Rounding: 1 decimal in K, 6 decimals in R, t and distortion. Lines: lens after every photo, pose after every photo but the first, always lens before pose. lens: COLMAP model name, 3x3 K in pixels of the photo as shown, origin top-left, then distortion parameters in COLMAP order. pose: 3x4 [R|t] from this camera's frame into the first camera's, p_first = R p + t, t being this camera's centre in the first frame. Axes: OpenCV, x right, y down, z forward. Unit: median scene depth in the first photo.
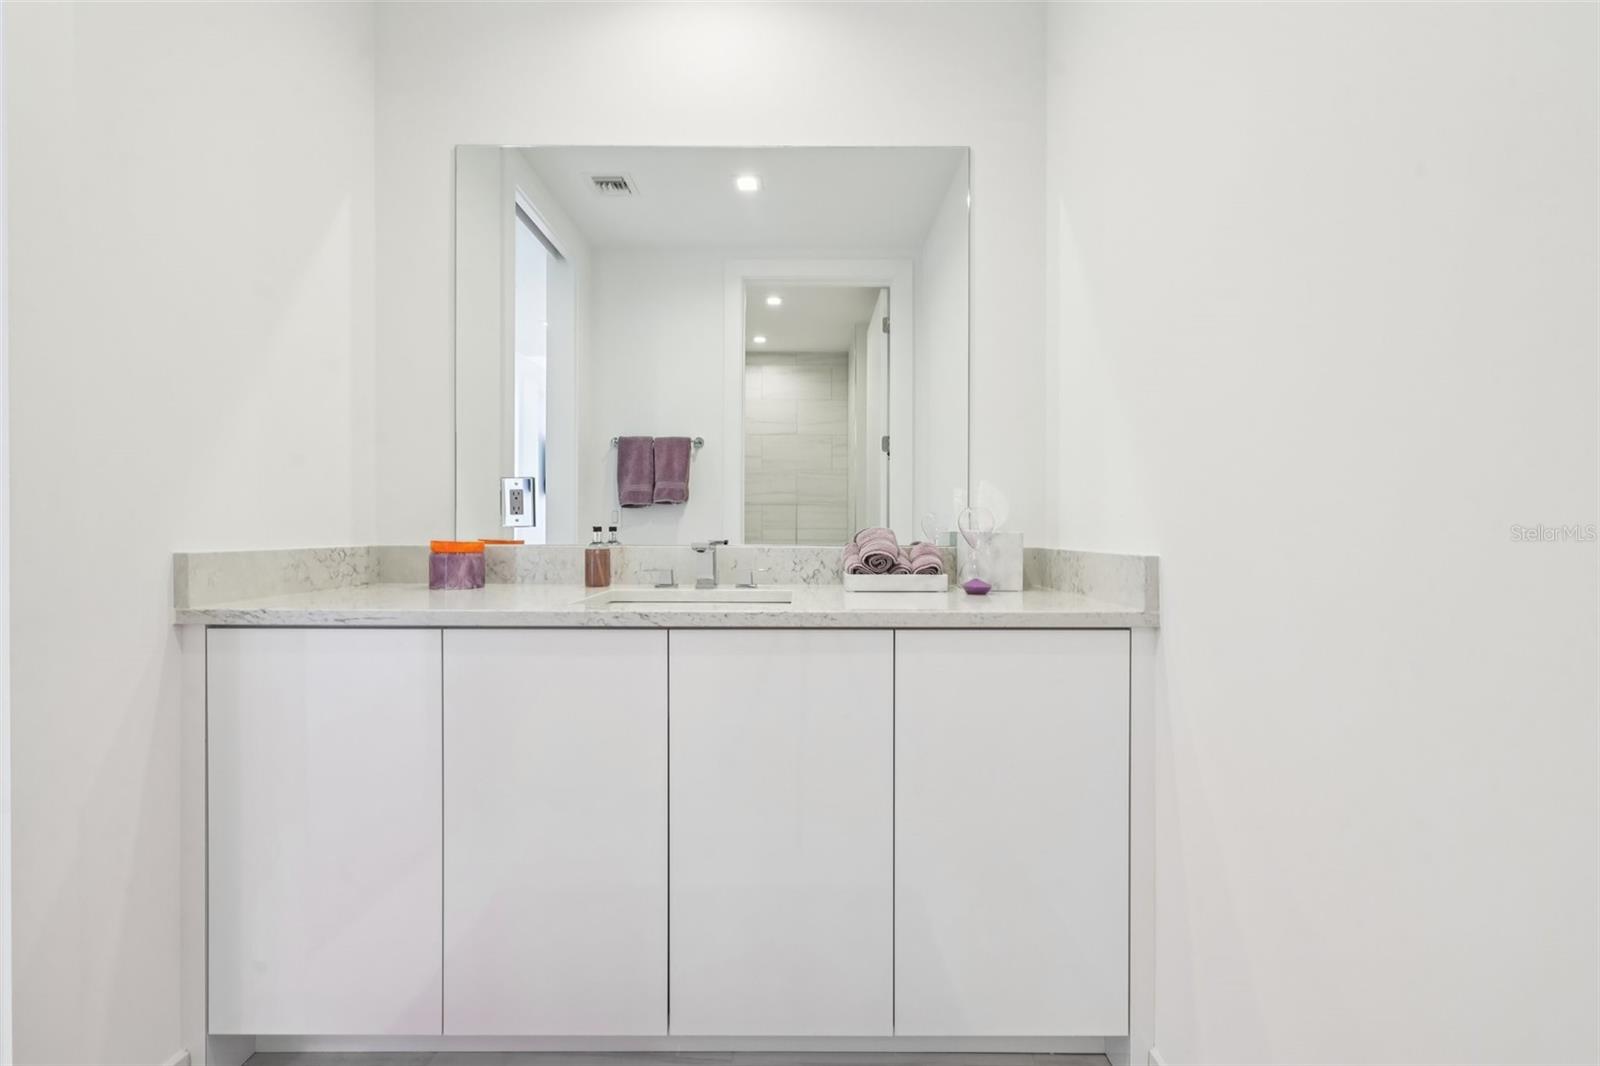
lens RADIAL K [[666.0, 0, 810.6], [0, 666.0, 526.6], [0, 0, 1]] dist [-0.001938, 0.000101]
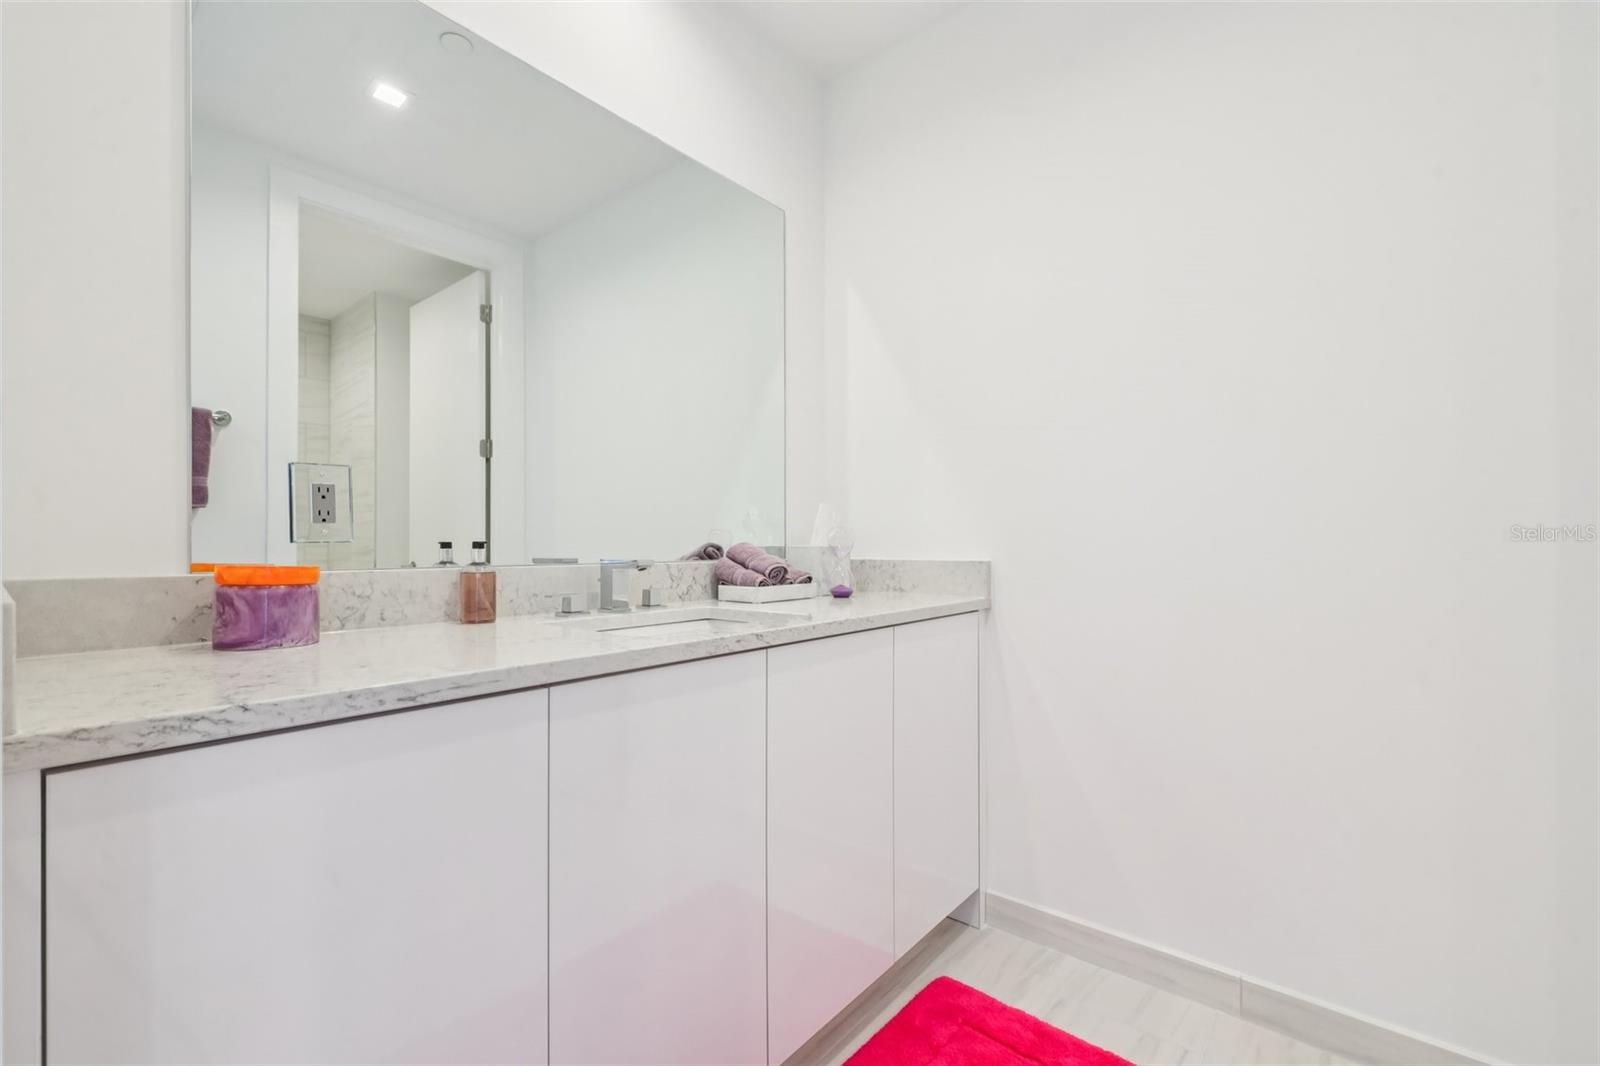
lens RADIAL K [[666.0, 0, 813.5], [0, 666.0, 542.9], [0, 0, 1]] dist [-0.001938, 0.000101]
pose [[0.649474, -0.001758, 0.760382, -0.640330], [0.002487, 0.999997, 0.000188, 0.002204], [-0.760380, 0.001769, 0.649476, 0.237796]]
